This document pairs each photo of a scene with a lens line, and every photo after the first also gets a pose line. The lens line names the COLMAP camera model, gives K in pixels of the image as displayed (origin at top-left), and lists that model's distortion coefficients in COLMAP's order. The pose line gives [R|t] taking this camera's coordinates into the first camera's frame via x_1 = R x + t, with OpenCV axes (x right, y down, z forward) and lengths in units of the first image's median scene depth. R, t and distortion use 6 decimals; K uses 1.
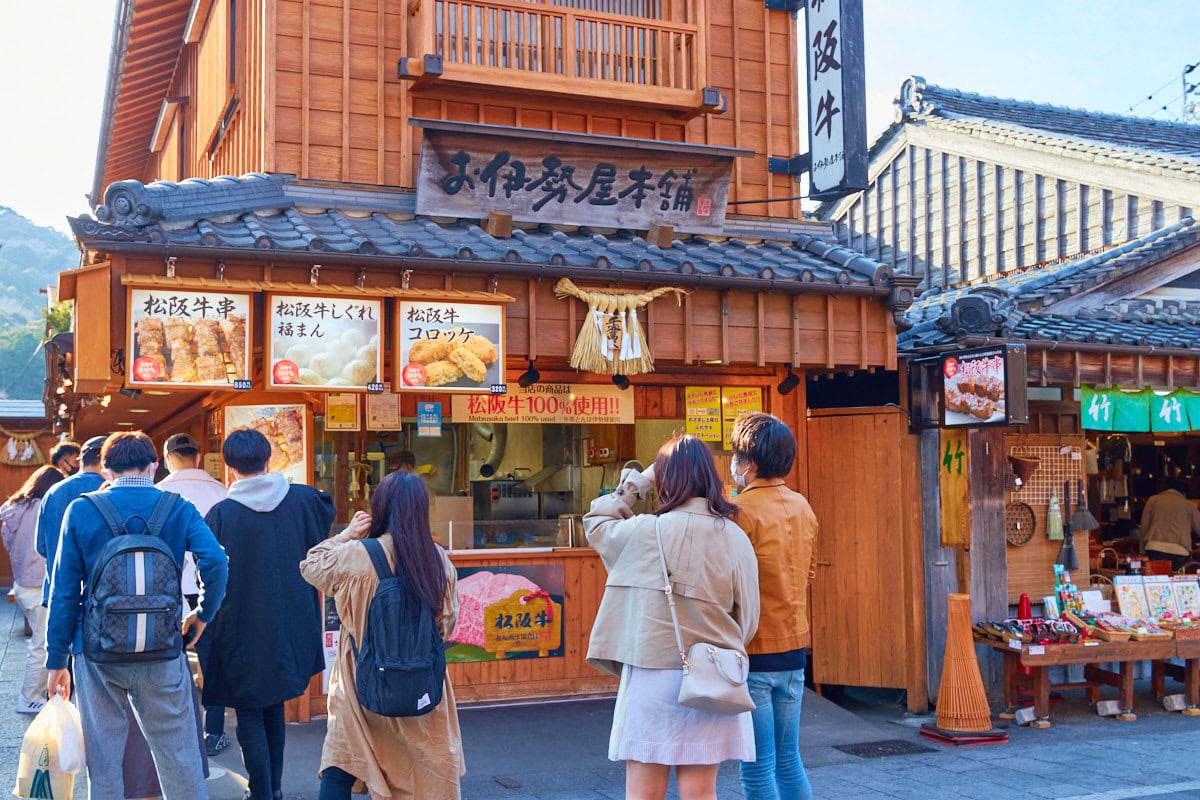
lens RADIAL K [[1338.9, 0, 601.8], [0, 1338.9, 401.6], [0, 0, 1]] dist [-0.007115, 0.000000]
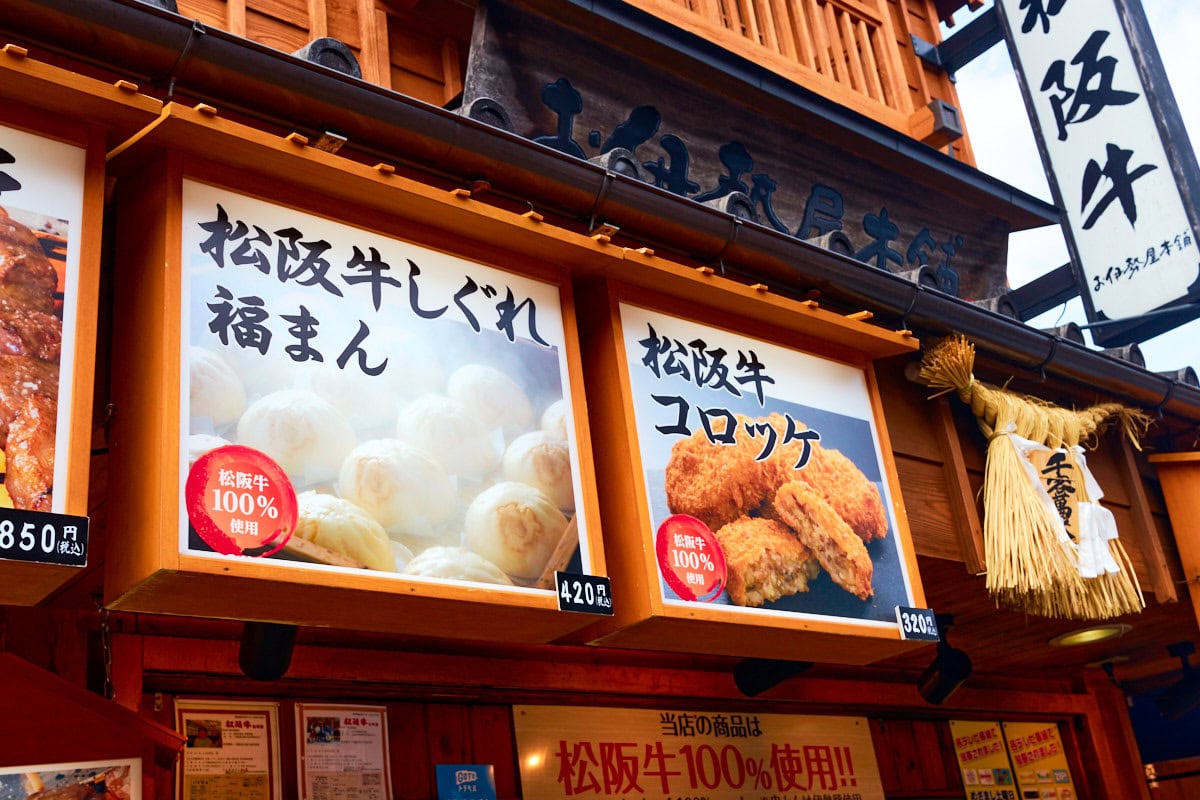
lens RADIAL K [[1338.9, 0, 595.2], [0, 1338.9, 397.1], [0, 0, 1]] dist [-0.007115, 0.000000]
pose [[0.950162, 0.025343, 0.310726, -0.237275], [0.087495, 0.934956, -0.343805, 0.038656], [-0.299228, 0.353858, 0.886142, 0.751042]]
